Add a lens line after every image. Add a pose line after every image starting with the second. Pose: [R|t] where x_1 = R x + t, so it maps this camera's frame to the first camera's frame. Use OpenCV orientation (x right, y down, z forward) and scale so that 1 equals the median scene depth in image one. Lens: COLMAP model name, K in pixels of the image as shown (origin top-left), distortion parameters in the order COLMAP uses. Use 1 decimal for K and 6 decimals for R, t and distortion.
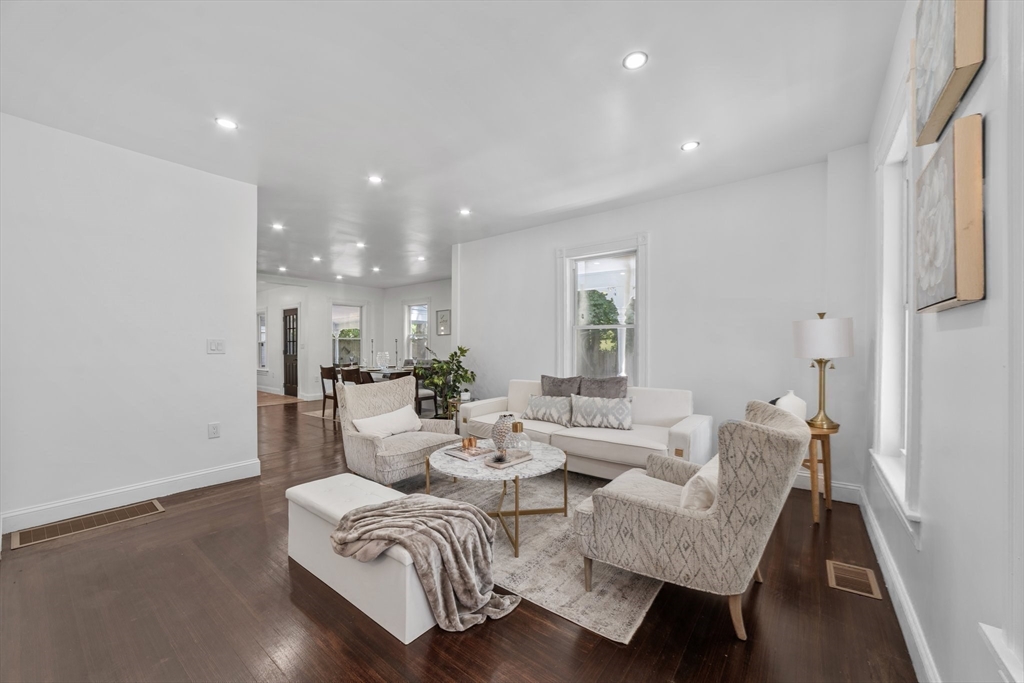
lens RADIAL K [[395.8, 0, 511.7], [0, 395.8, 346.9], [0, 0, 1]] dist [-0.010364, 0.000001]
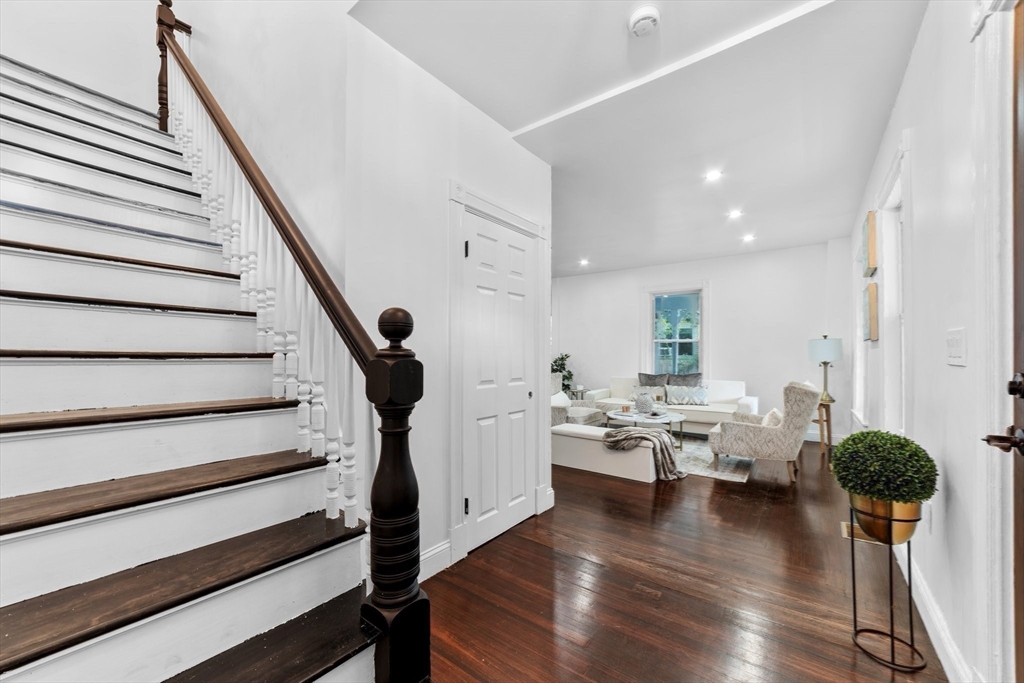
lens RADIAL K [[395.8, 0, 511.4], [0, 395.8, 346.6], [0, 0, 1]] dist [-0.010364, 0.000001]
pose [[0.999997, 0.002571, 0.000354, -0.617642], [-0.002565, 0.999863, -0.016331, -0.004319], [-0.000396, 0.016330, 0.999867, -0.761170]]
